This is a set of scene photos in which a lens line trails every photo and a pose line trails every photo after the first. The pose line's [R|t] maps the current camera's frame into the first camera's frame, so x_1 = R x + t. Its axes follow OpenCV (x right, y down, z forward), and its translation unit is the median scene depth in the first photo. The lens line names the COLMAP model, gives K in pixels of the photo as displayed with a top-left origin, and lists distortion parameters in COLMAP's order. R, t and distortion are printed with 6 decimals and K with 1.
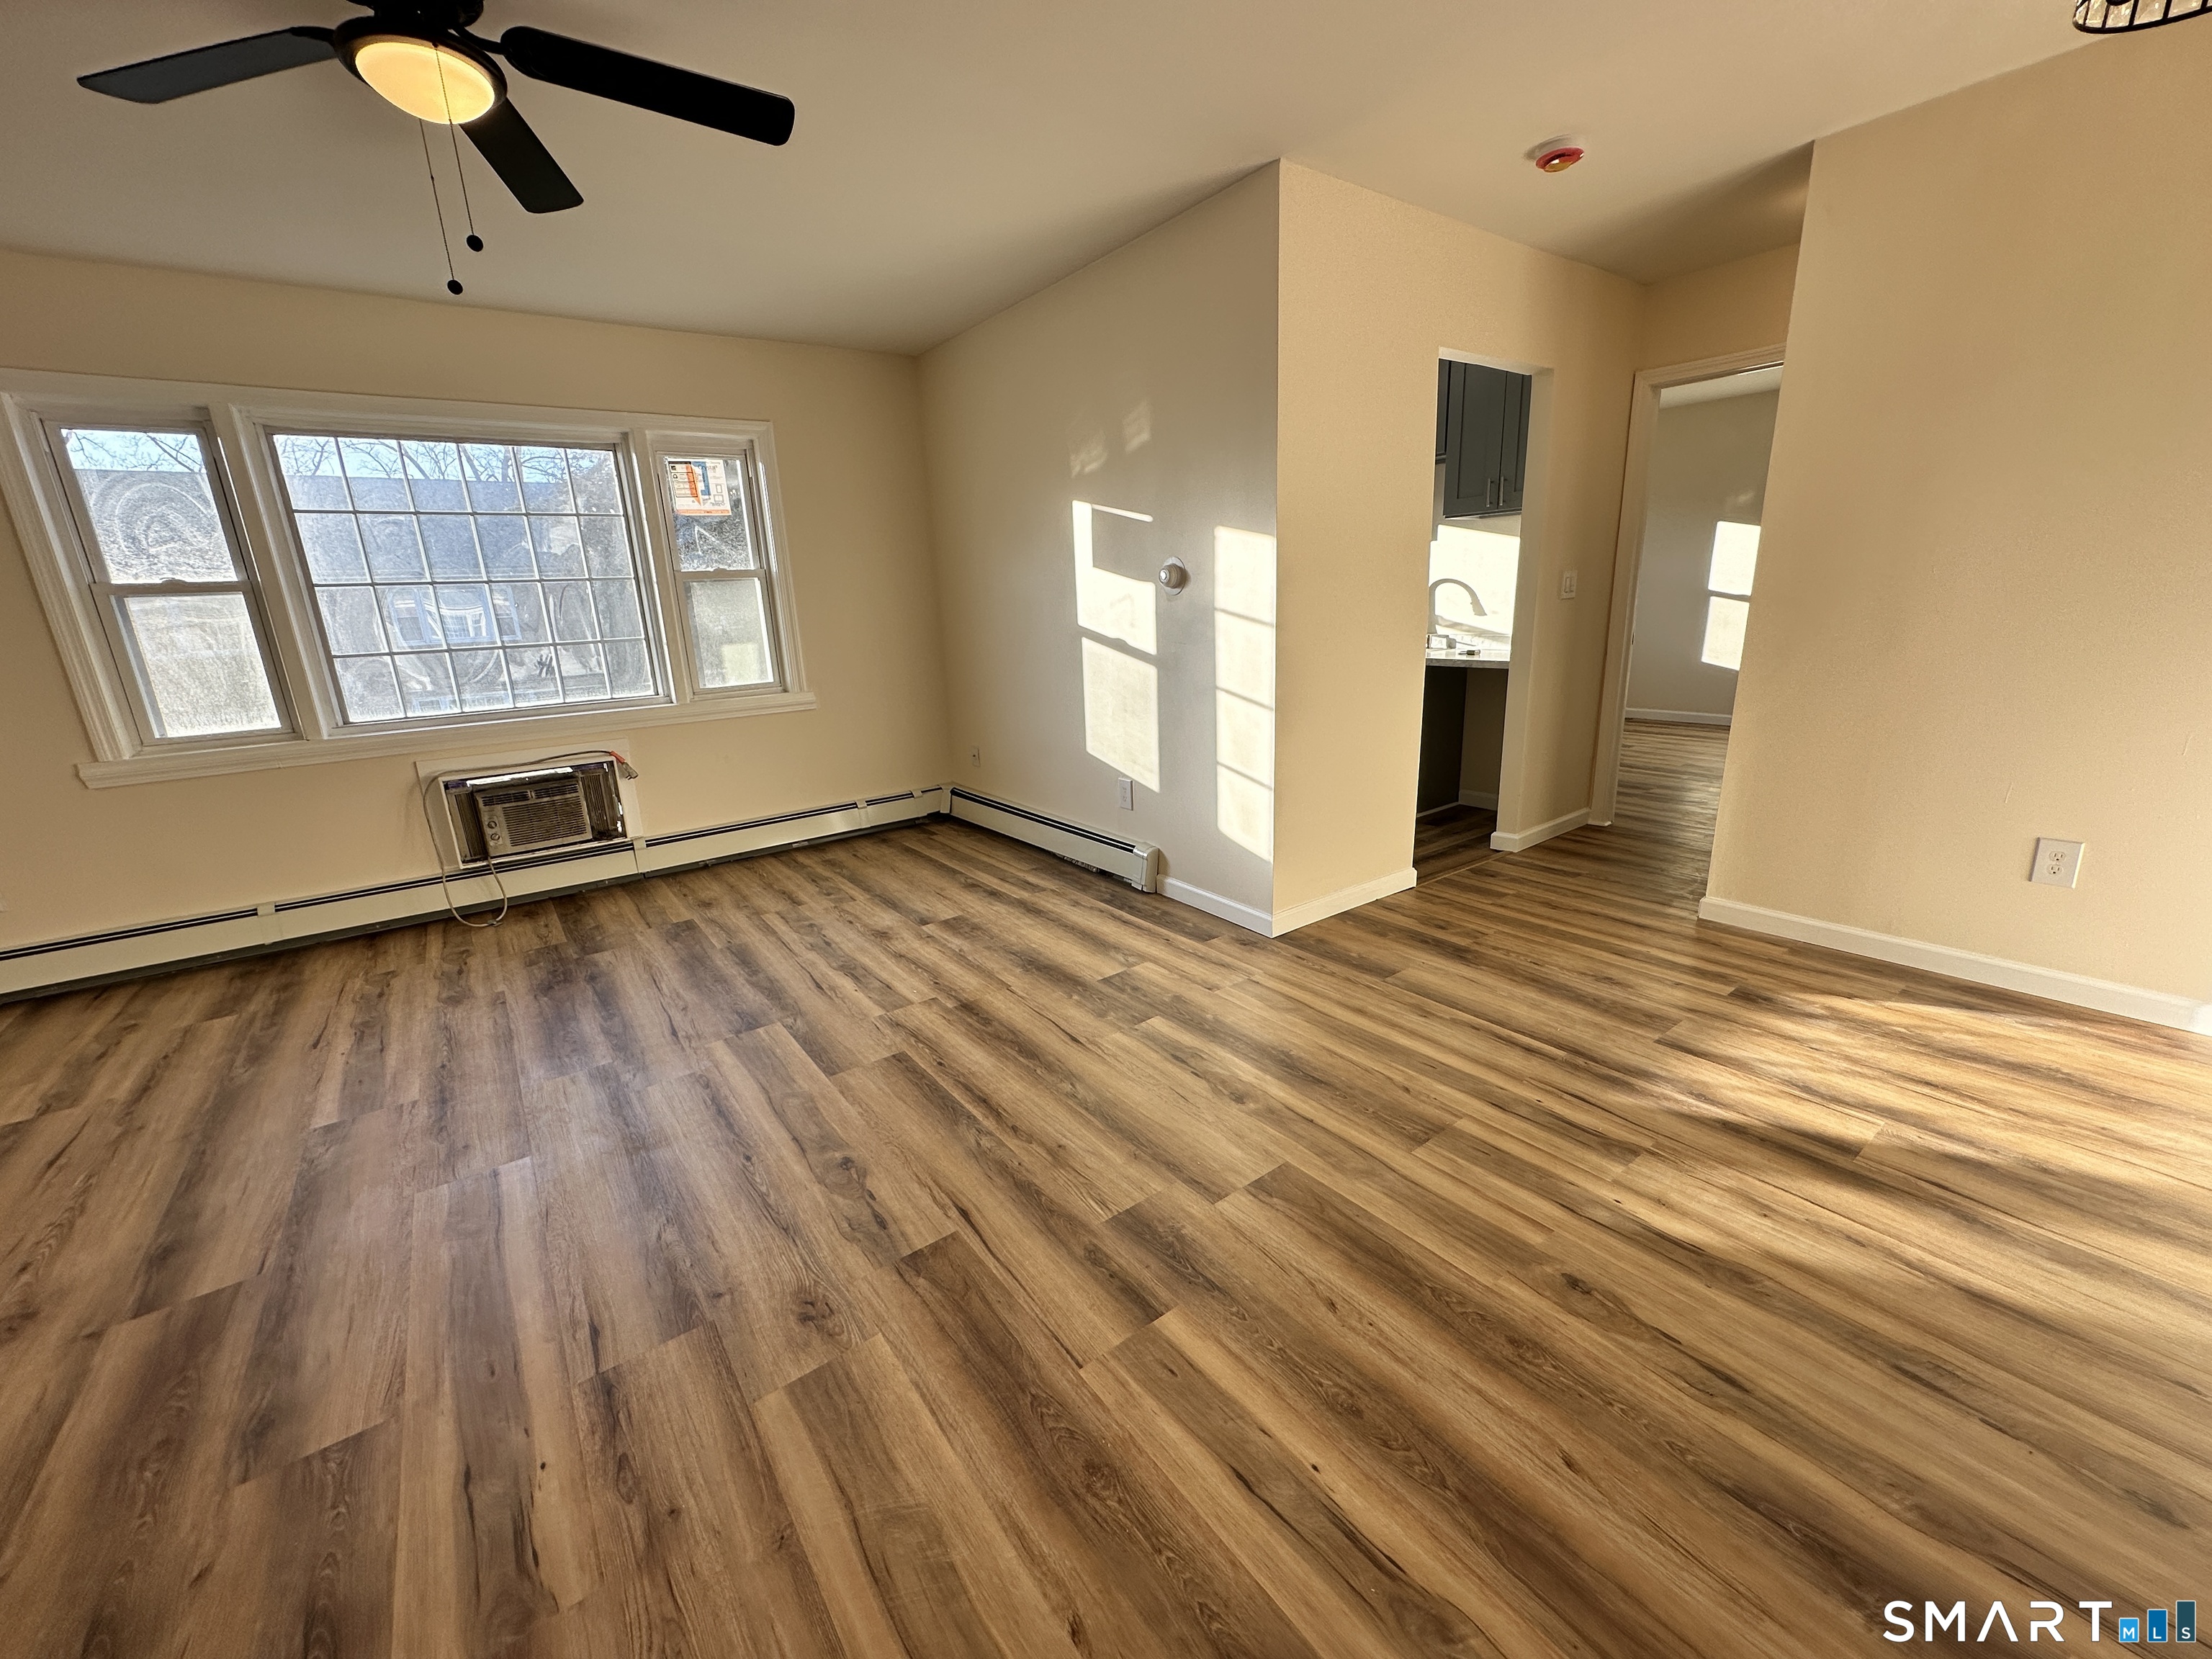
lens RADIAL K [[880.6, 0, 1104.3], [0, 880.6, 830.8], [0, 0, 1]] dist [-0.007665, 0.002474]
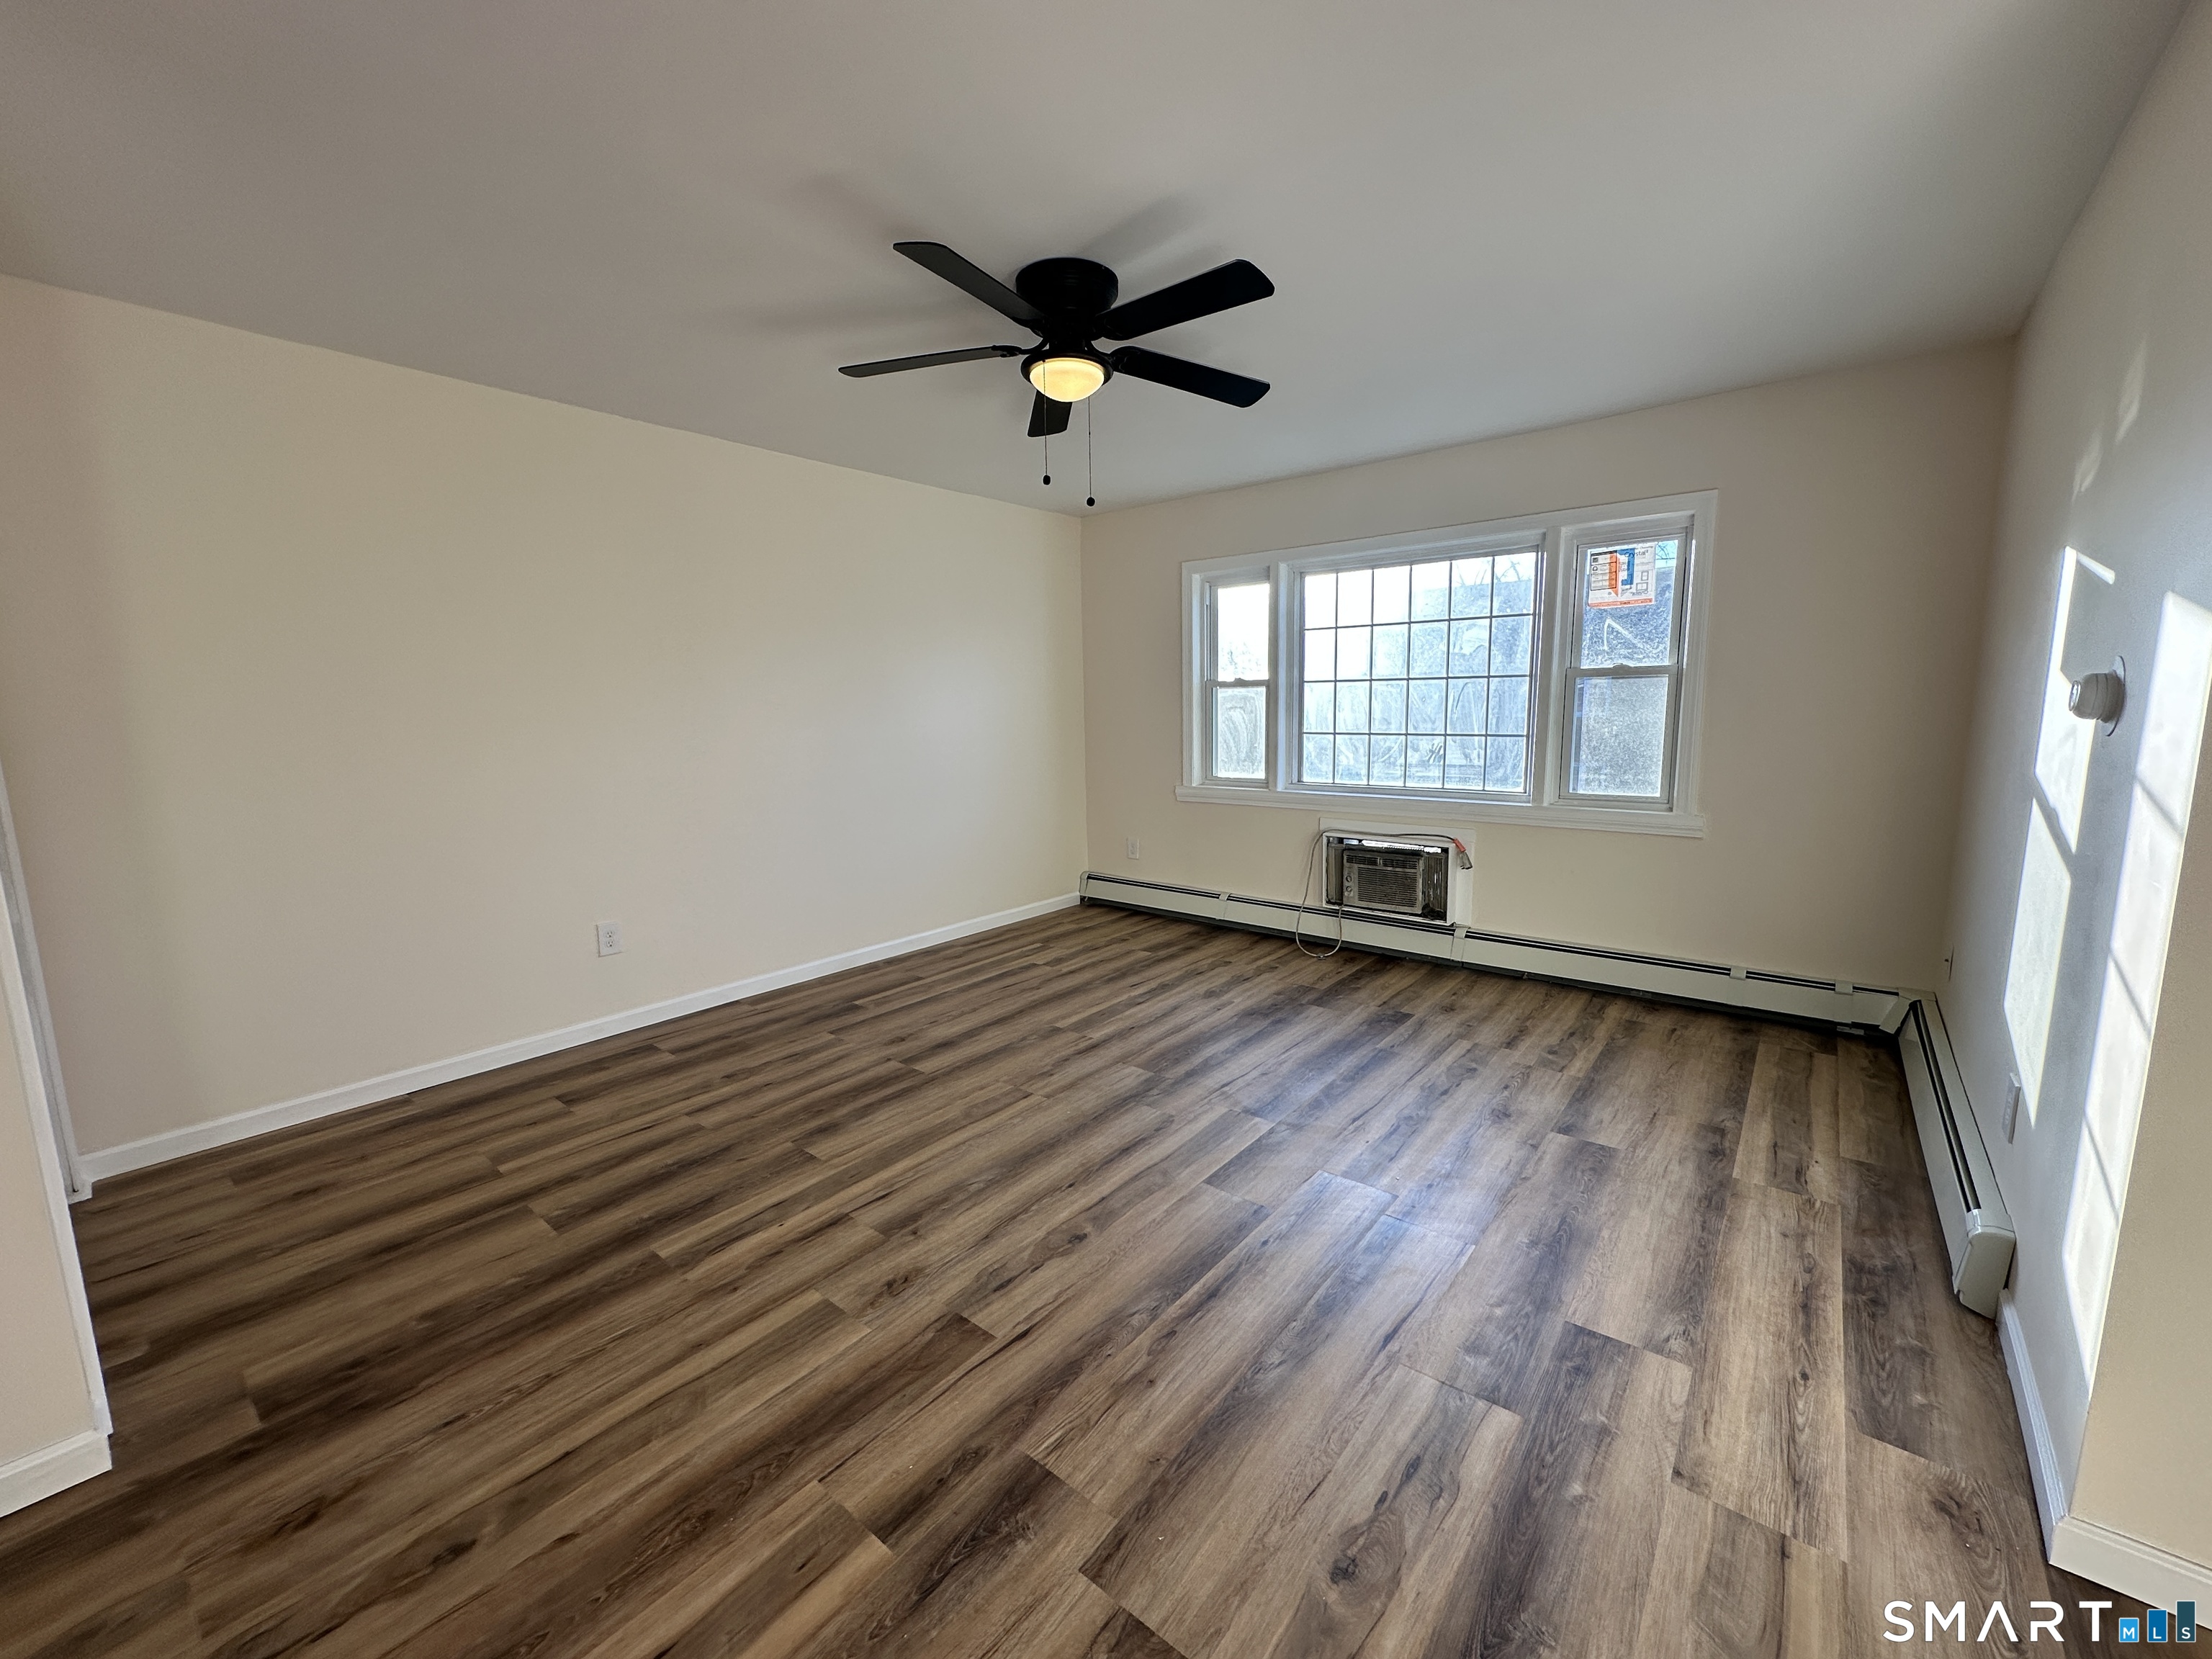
lens RADIAL K [[880.6, 0, 1104.3], [0, 880.6, 830.8], [0, 0, 1]] dist [-0.007665, 0.002474]
pose [[0.250187, 0.178014, -0.951692, 0.416614], [-0.248960, 0.961728, 0.114443, -0.148675], [0.935642, 0.208301, 0.284930, 0.401311]]
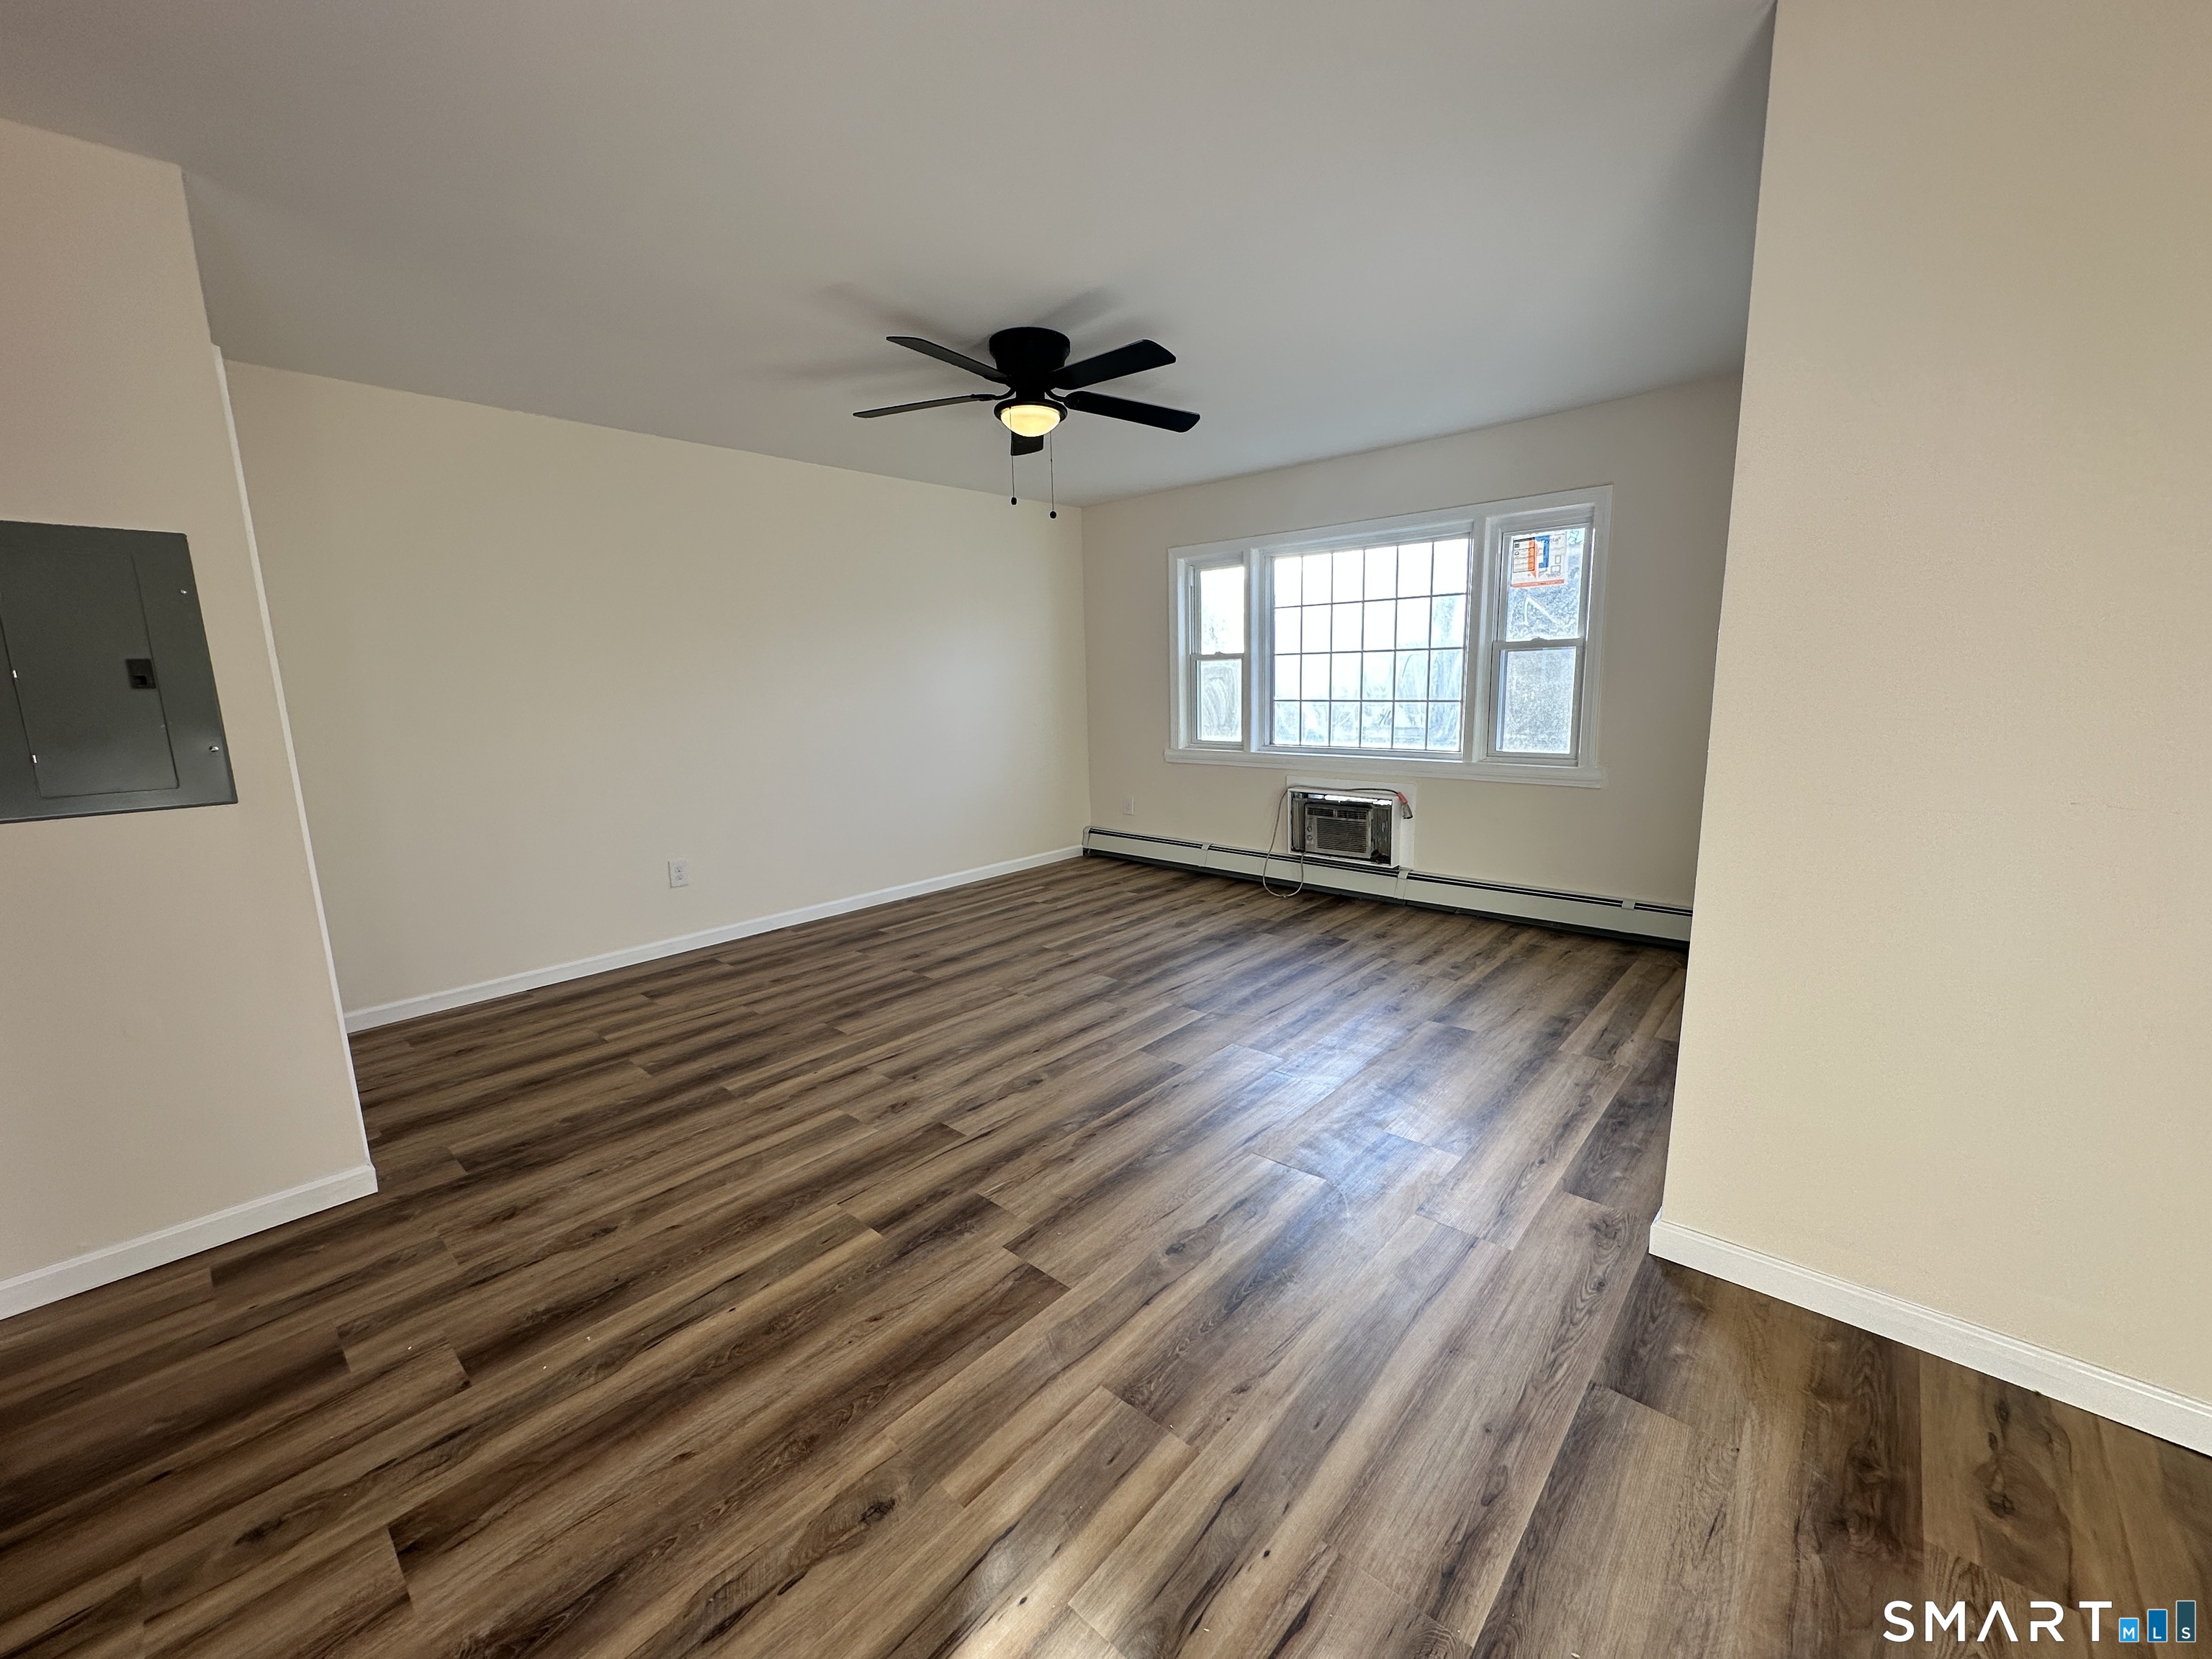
lens RADIAL K [[880.6, 0, 1104.3], [0, 880.6, 830.8], [0, 0, 1]] dist [-0.007665, 0.002474]
pose [[0.206850, 0.208432, -0.955913, 0.648430], [-0.241545, 0.957679, 0.156549, -0.168327], [0.948087, 0.198514, 0.248441, 0.433633]]
